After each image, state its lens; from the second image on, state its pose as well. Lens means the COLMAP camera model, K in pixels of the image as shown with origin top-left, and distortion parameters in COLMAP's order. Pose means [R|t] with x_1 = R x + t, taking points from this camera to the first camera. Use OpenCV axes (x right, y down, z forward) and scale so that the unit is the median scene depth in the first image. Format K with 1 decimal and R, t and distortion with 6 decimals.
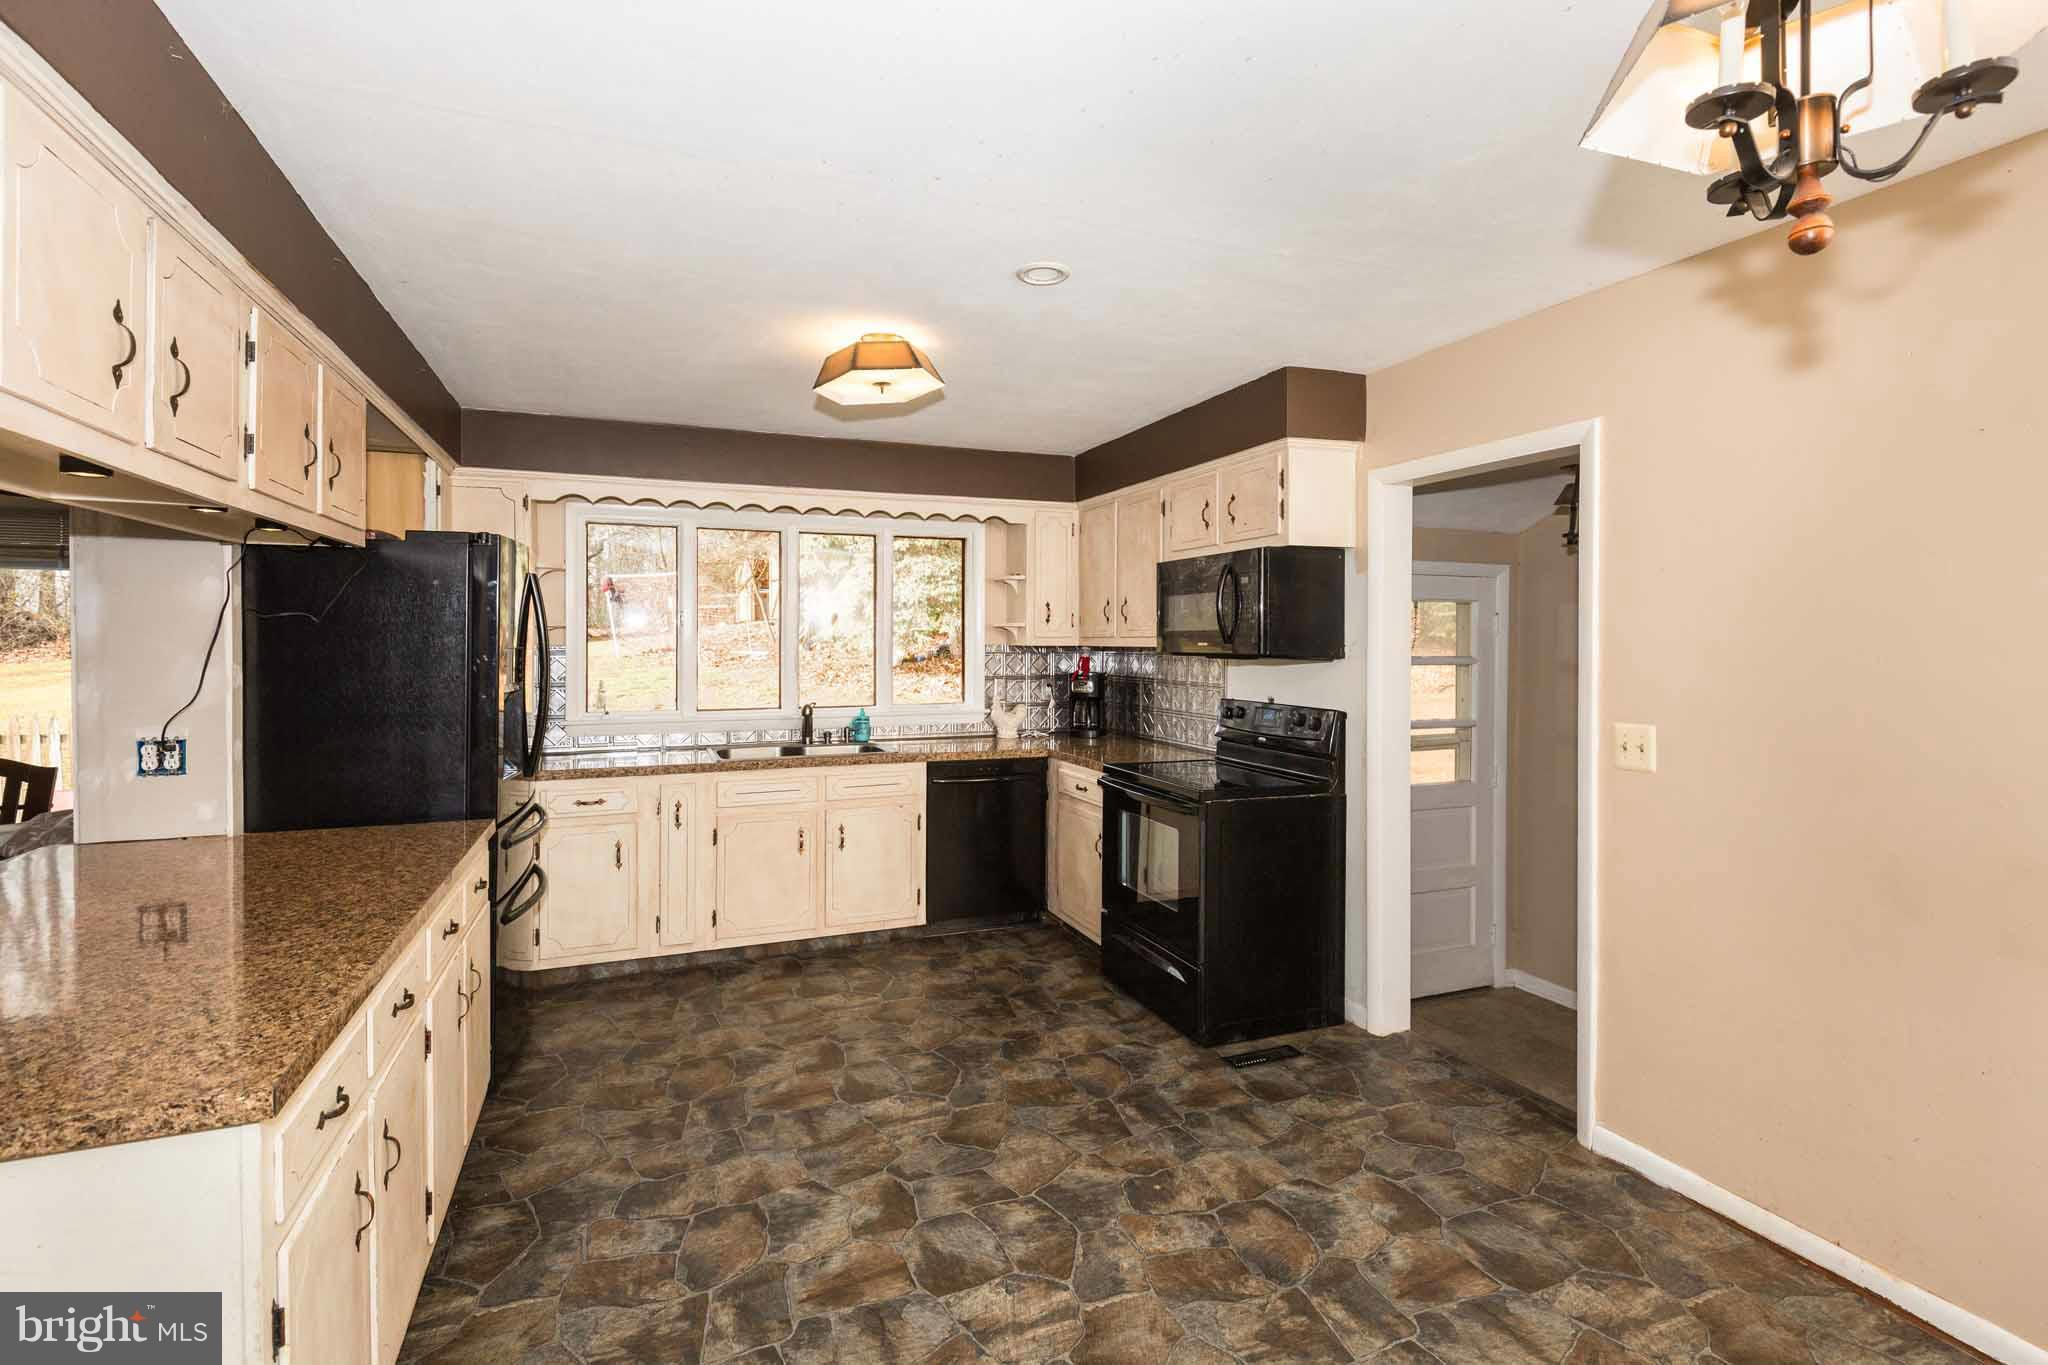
lens RADIAL K [[927.8, 0, 1101.8], [0, 927.8, 662.9], [0, 0, 1]] dist [0.031726, -0.020575]
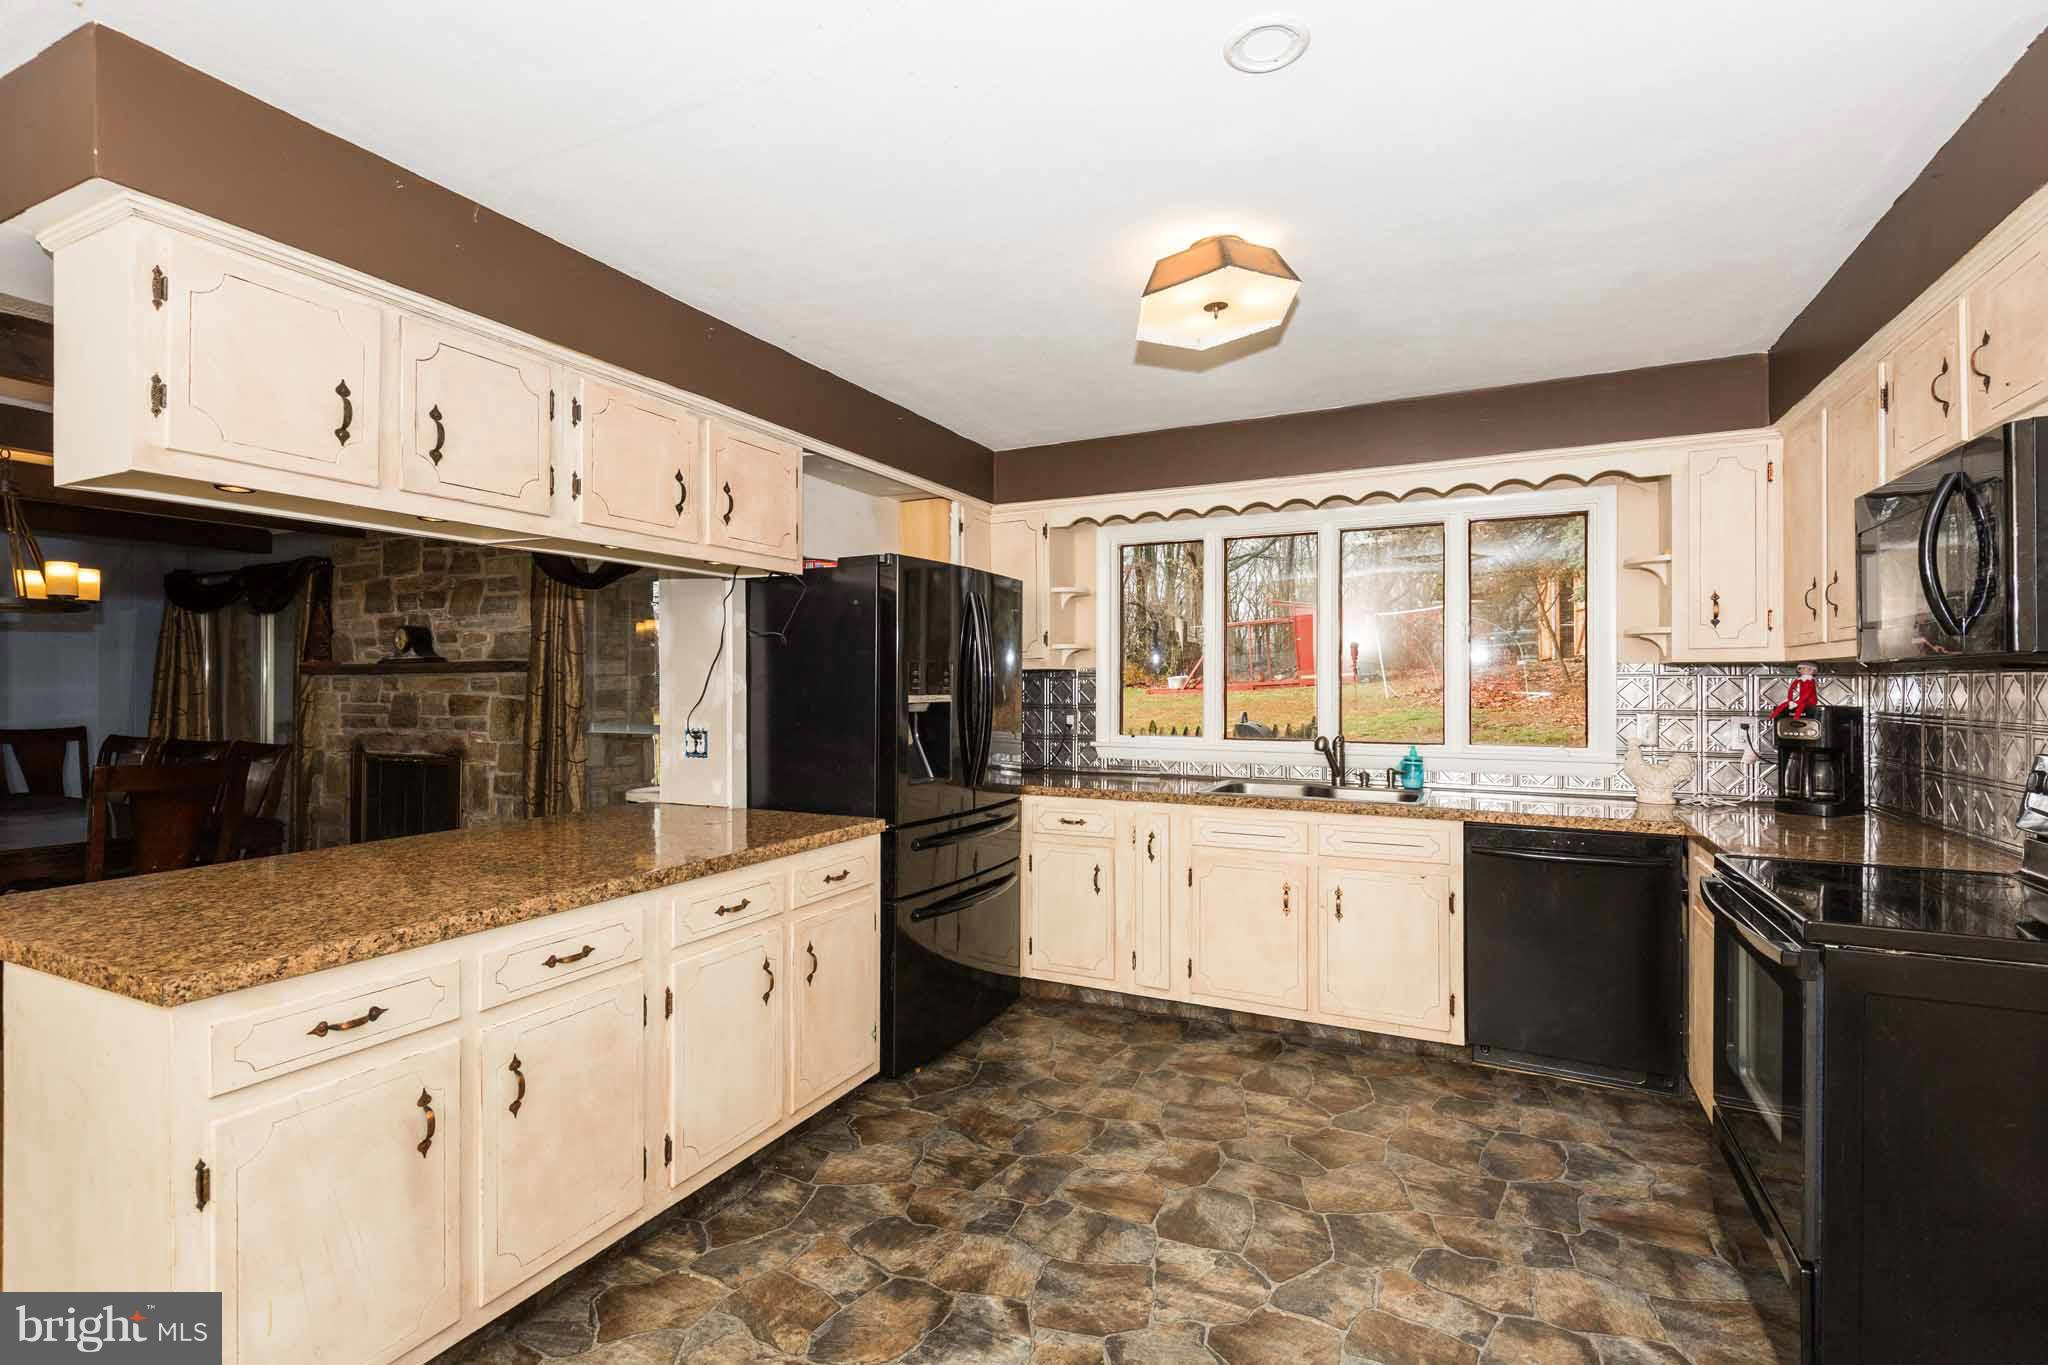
lens RADIAL K [[985.6, 0, 962.2], [0, 985.6, 681.6], [0, 0, 1]] dist [0.033631, -0.026130]
pose [[0.637817, -0.002333, -0.770184, 0.178447], [-0.014122, 0.999792, -0.014724, 0.015726], [0.770058, 0.020268, 0.637652, 0.222713]]
